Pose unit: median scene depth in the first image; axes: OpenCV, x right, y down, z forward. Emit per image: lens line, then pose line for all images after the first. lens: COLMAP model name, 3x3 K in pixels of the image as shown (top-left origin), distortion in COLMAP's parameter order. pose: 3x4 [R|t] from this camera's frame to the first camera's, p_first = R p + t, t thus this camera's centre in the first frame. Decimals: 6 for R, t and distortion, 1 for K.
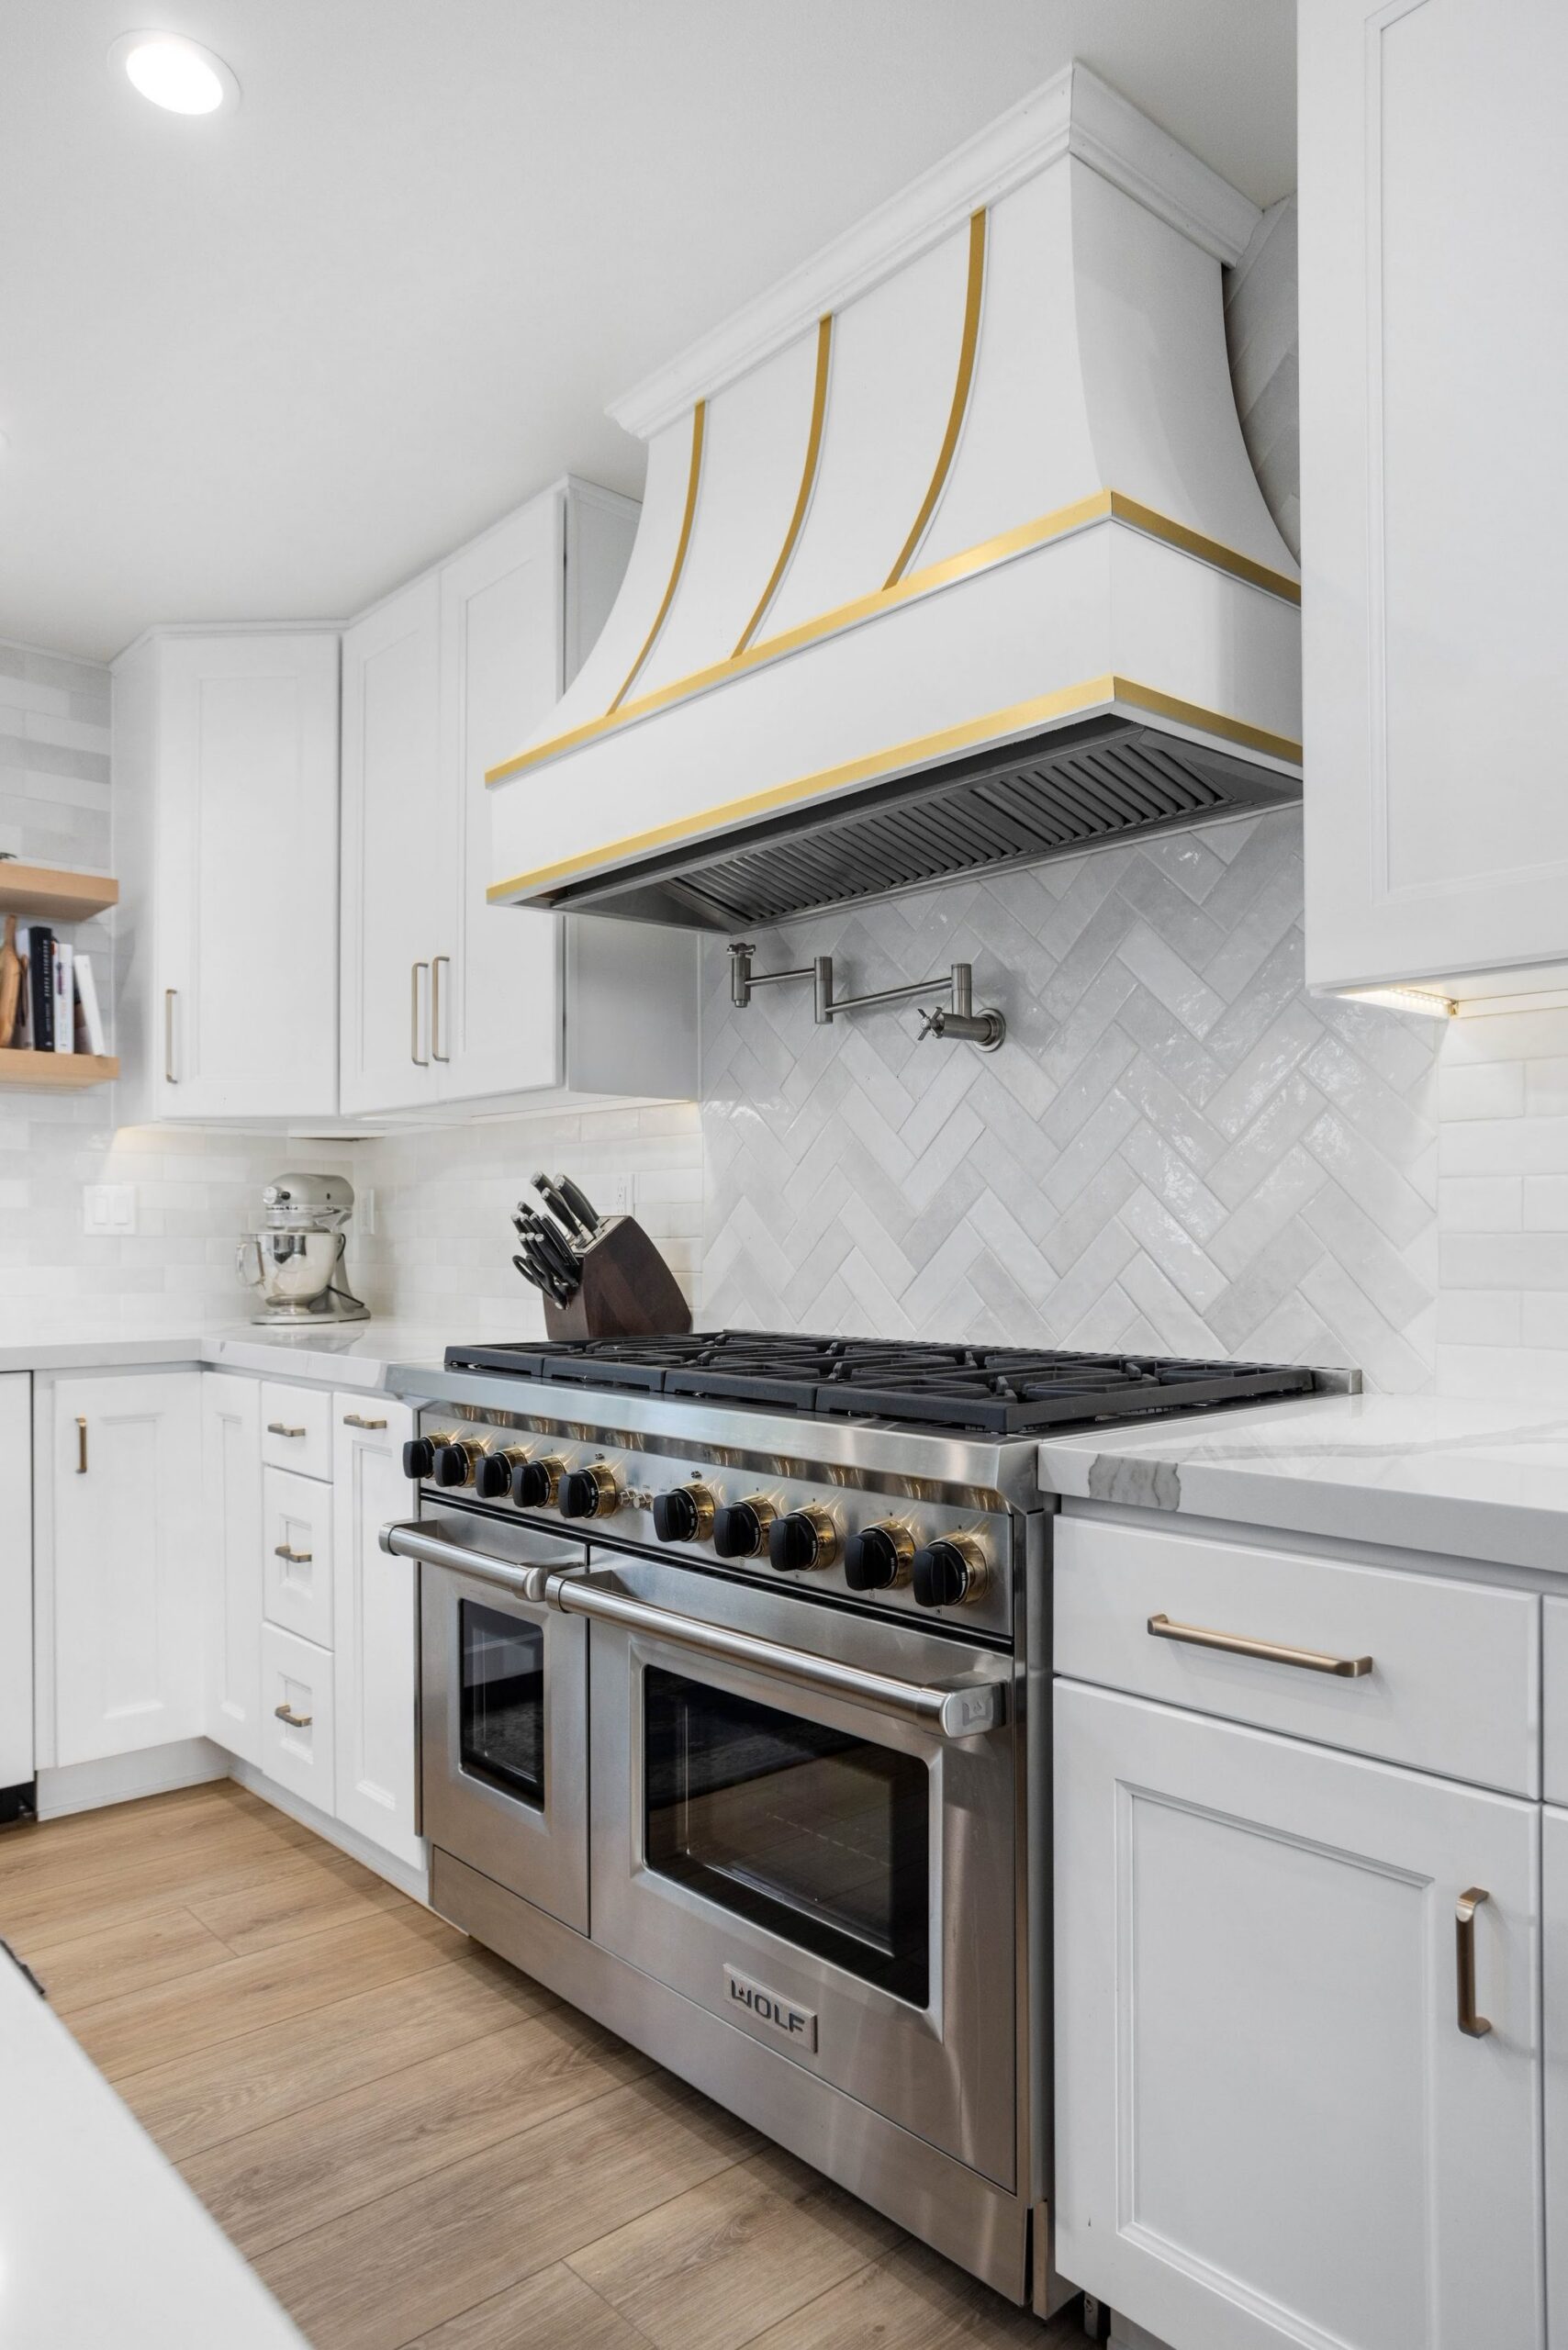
lens RADIAL K [[1529.6, 0, 787.6], [0, 1529.6, 1238.3], [0, 0, 1]] dist [-0.037341, 0.042661]
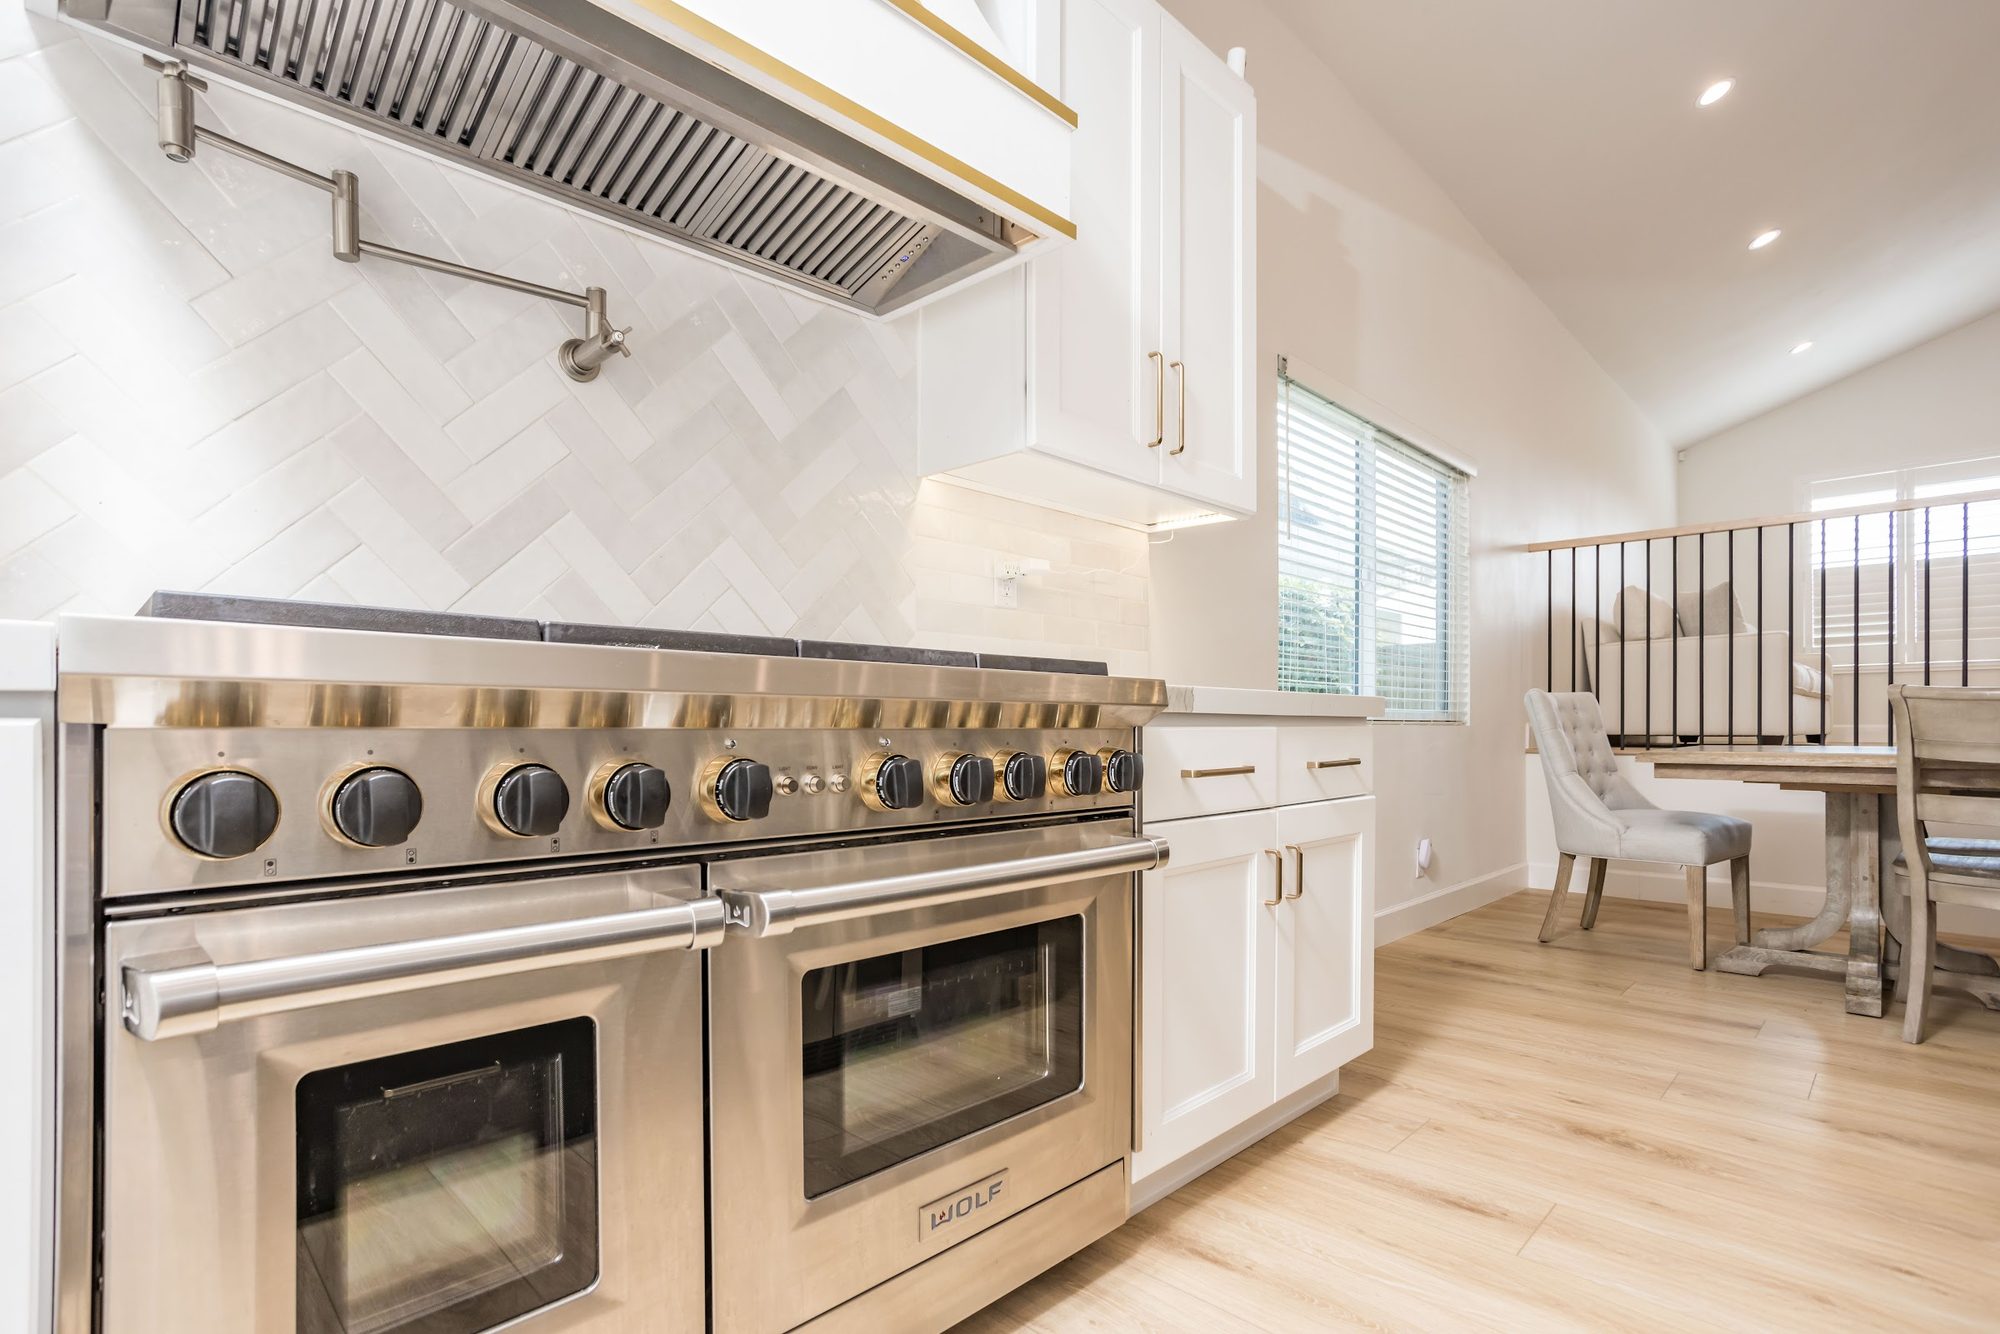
lens RADIAL K [[954.9, 0, 975.1], [0, 954.9, 752.2], [0, 0, 1]] dist [-0.061863, 0.039835]
pose [[-0.046209, -0.022700, 0.998674, -0.495328], [0.000038, 0.999742, 0.022727, 0.109270], [-0.998932, 0.001088, -0.046197, 0.709328]]
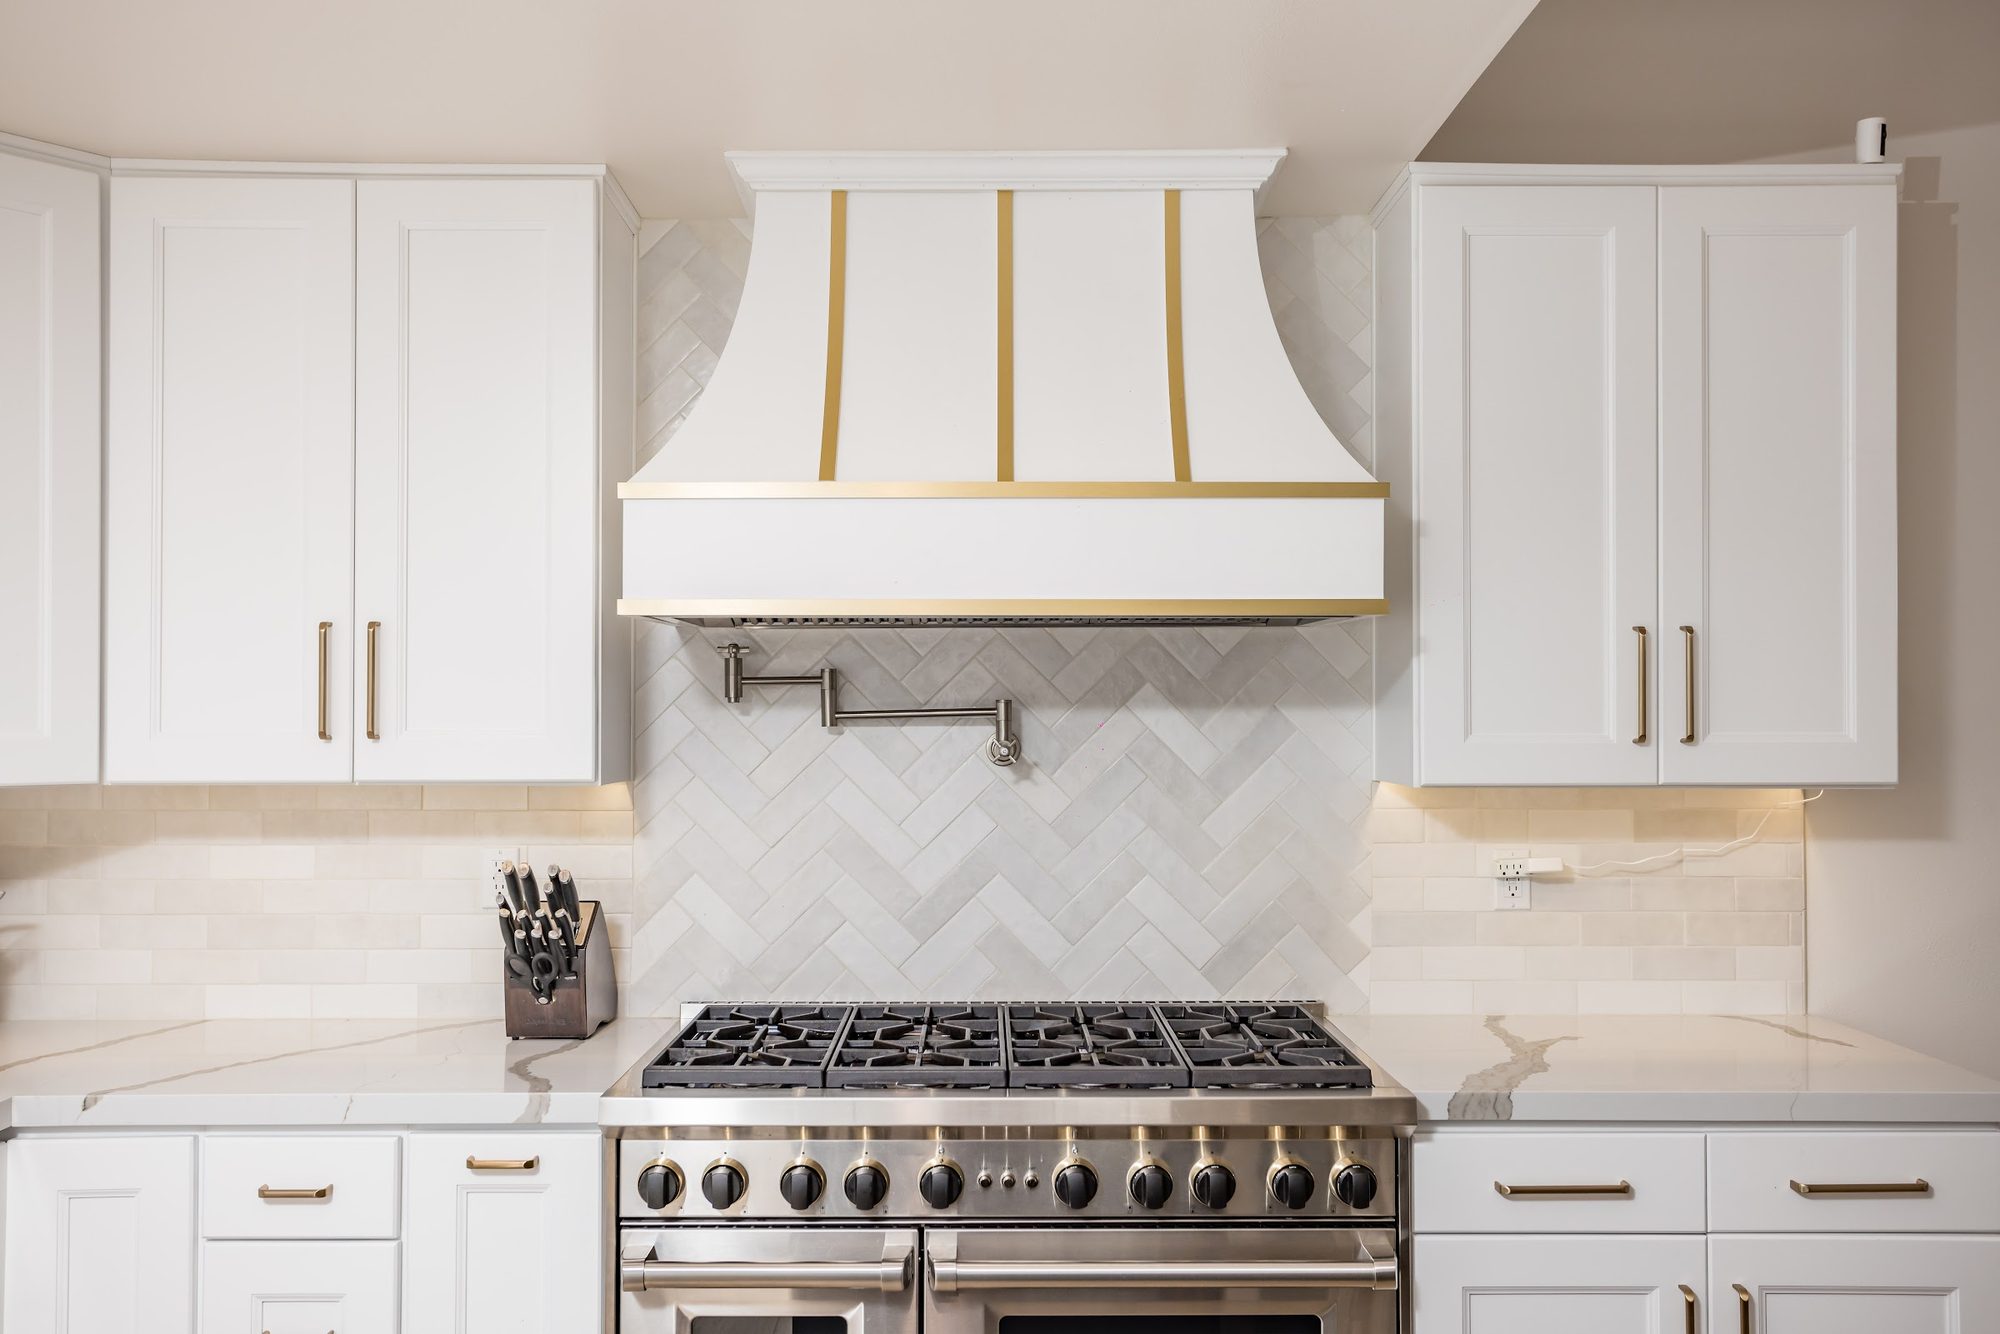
lens RADIAL K [[1663.6, 0, 997.3], [0, 1663.6, 695.4], [0, 0, 1]] dist [0.000348, 0.003911]
pose [[0.658214, 0.012425, 0.752729, -0.839343], [0.000381, 0.999858, -0.016837, -0.146487], [-0.752831, 0.011369, 0.658116, 0.099173]]
